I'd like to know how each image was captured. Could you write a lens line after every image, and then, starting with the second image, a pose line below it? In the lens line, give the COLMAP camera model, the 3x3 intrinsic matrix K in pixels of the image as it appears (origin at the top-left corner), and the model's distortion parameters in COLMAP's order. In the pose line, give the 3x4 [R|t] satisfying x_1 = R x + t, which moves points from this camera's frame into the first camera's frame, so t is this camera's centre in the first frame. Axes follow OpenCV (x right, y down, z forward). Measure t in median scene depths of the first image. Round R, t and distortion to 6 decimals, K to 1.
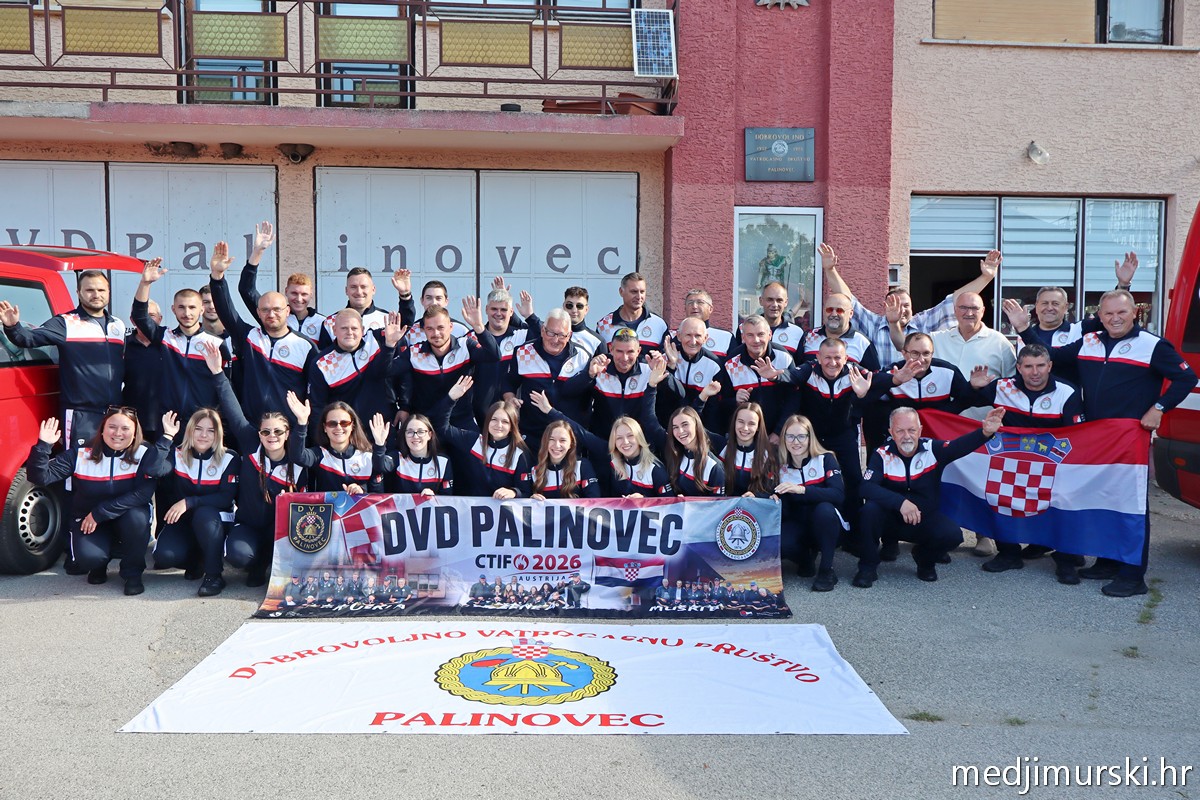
lens RADIAL K [[1026.2, 0, 600.0], [0, 1026.2, 400.0], [0, 0, 1]] dist [0.007719, 0.001586]
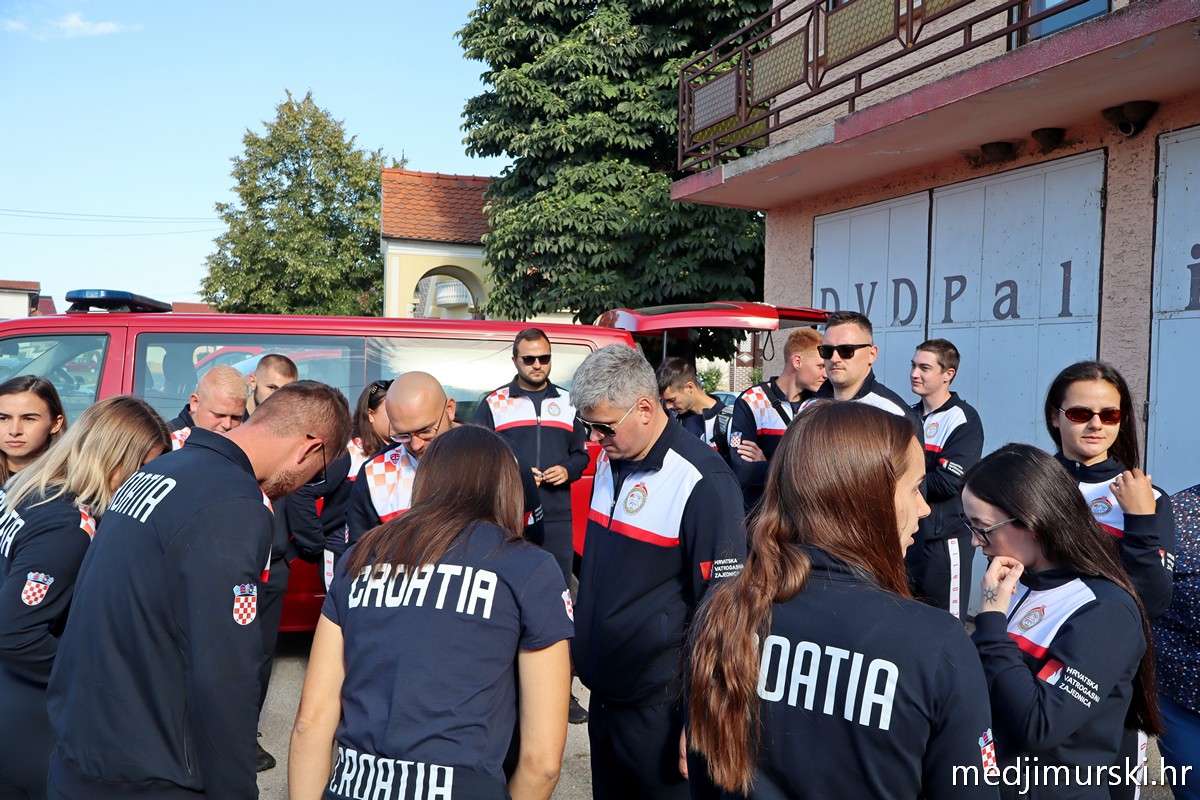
lens RADIAL K [[1000.1, 0, 600.0], [0, 1000.1, 400.0], [0, 0, 1]] dist [0.001432, 0.005701]
pose [[0.294022, 0.031219, -0.955289, 0.182924], [-0.074090, 0.997204, 0.009785, -0.057839], [0.952923, 0.067900, 0.295513, 0.537155]]
